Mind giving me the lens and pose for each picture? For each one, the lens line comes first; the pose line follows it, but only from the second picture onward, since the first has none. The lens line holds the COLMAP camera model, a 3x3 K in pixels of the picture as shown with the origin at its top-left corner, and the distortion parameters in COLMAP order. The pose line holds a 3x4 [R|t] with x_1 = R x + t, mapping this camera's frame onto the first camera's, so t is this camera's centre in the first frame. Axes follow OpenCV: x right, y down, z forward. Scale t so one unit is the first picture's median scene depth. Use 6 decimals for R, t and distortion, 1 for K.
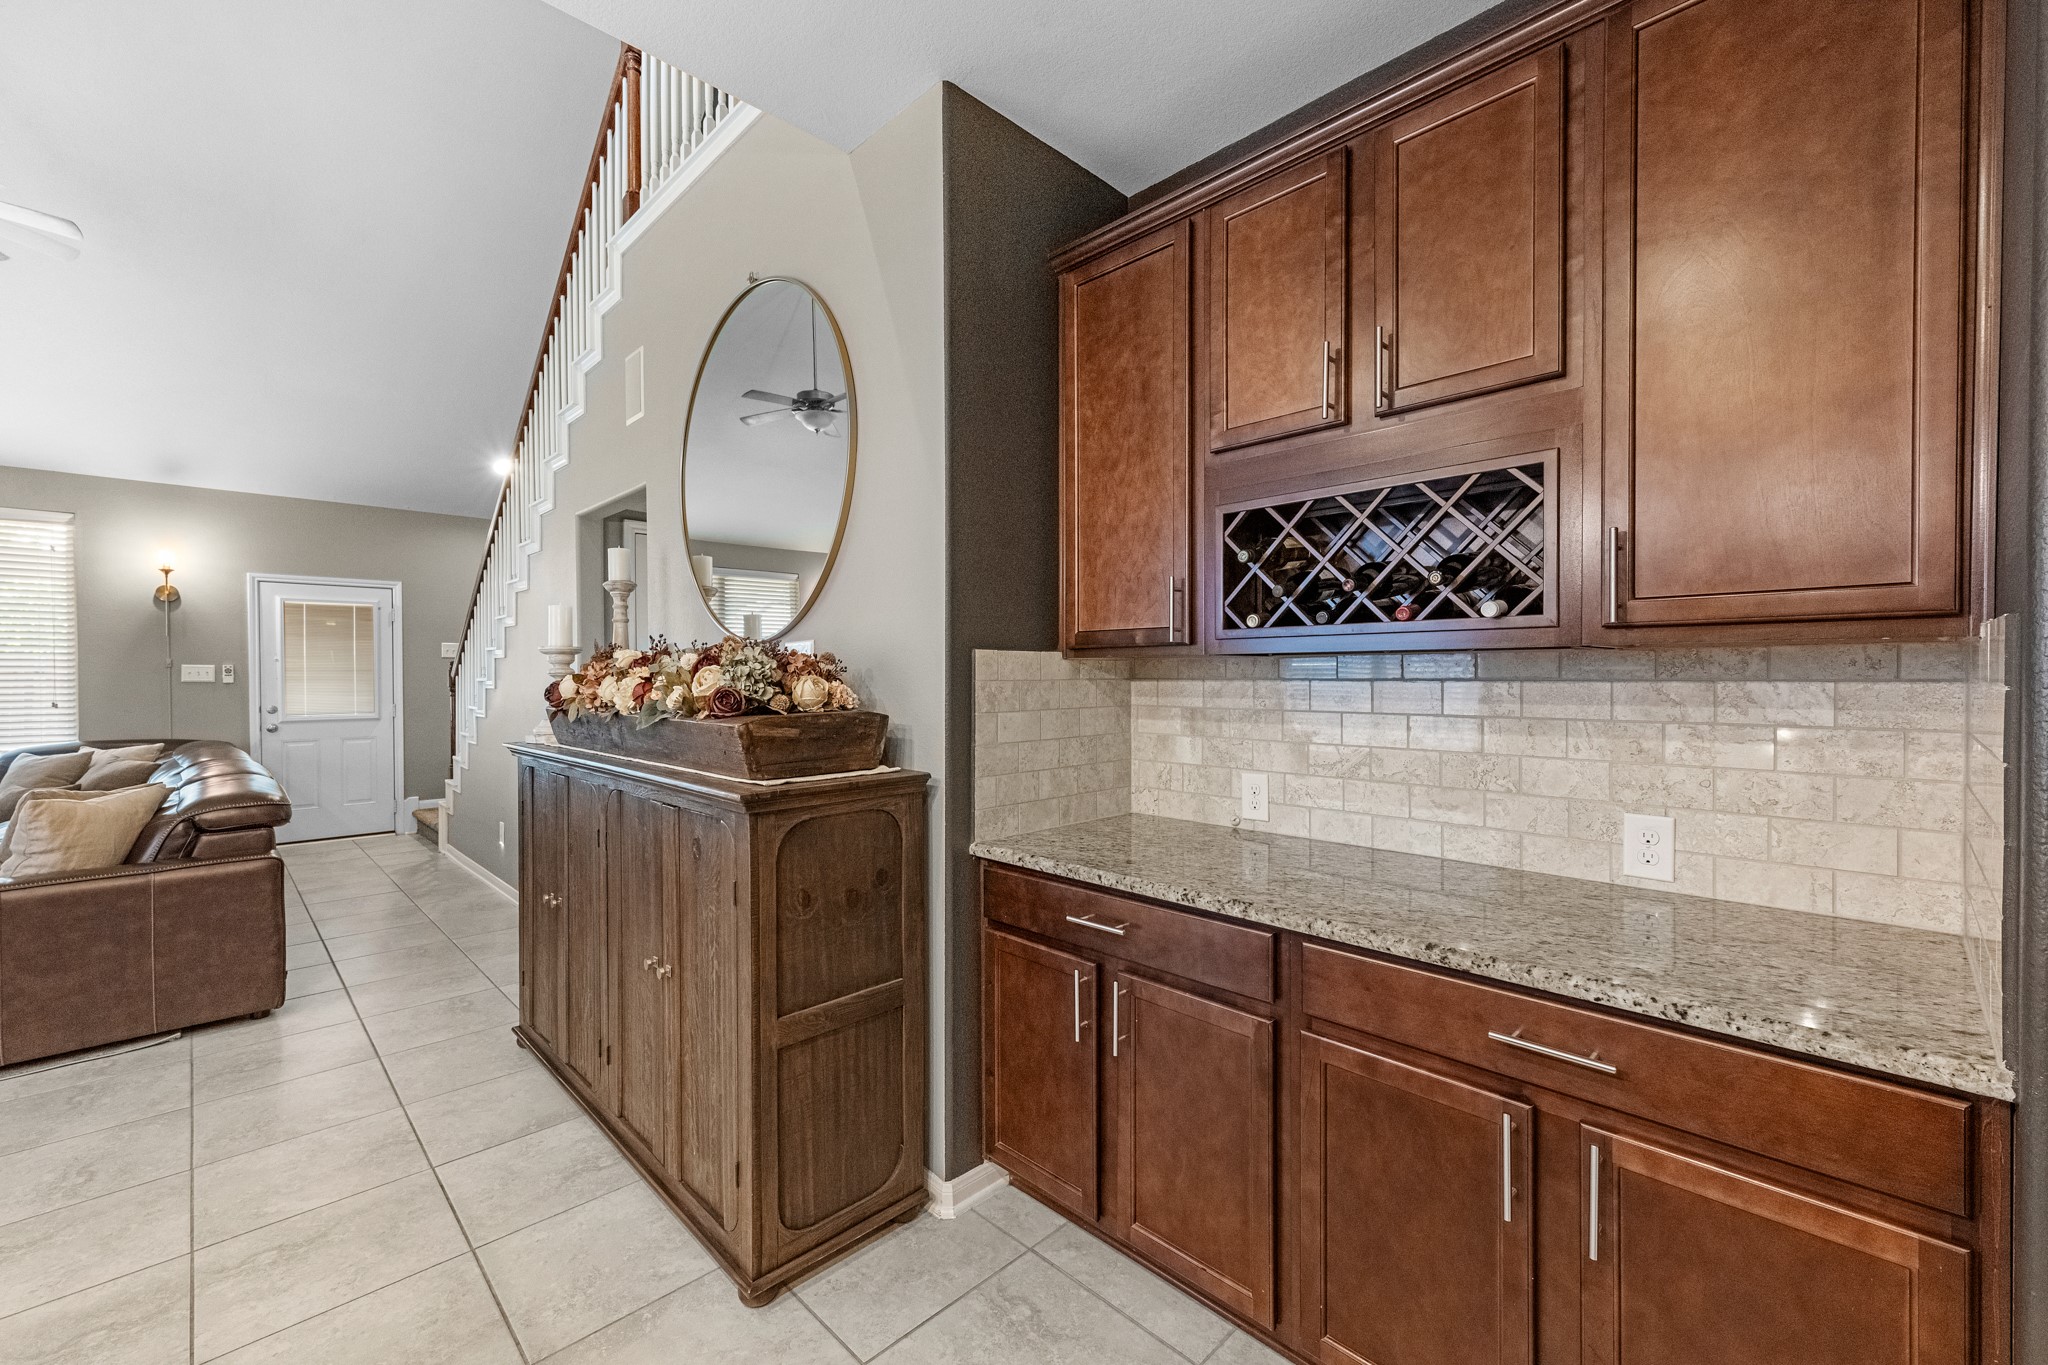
lens RADIAL K [[836.1, 0, 1024.0], [0, 836.1, 682.5], [0, 0, 1]] dist [-0.000705, -0.000072]
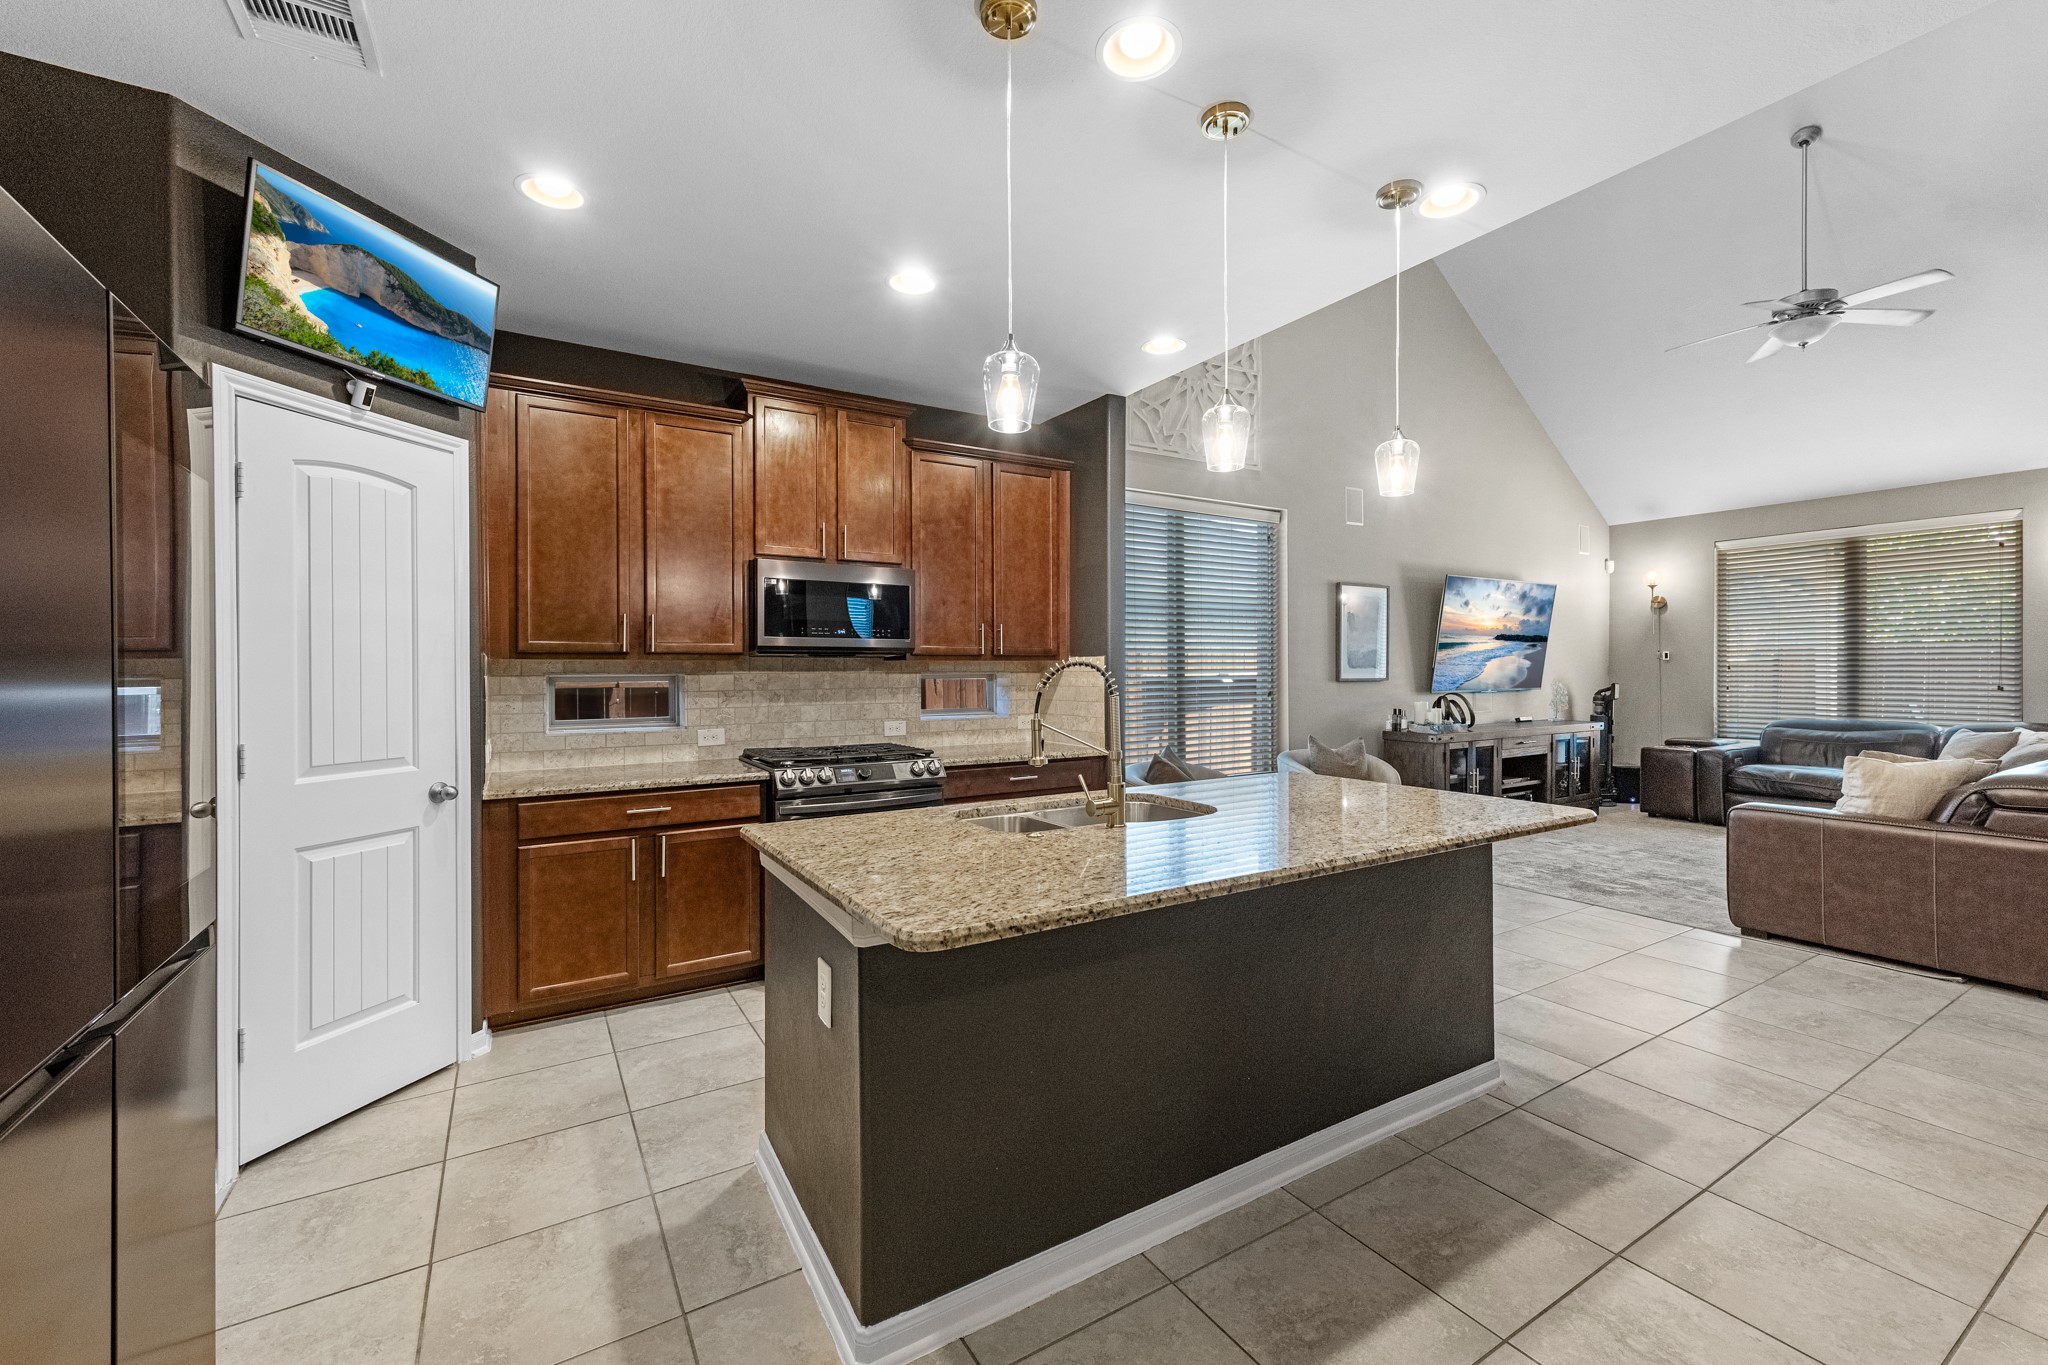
lens RADIAL K [[810.3, 0, 1026.9], [0, 810.3, 671.4], [0, 0, 1]] dist [0.002080, 0.000360]
pose [[-0.236322, 0.010860, -0.971614, 0.350352], [-0.004925, 0.999911, 0.012374, -0.003008], [0.971662, 0.007709, -0.236247, 0.027178]]
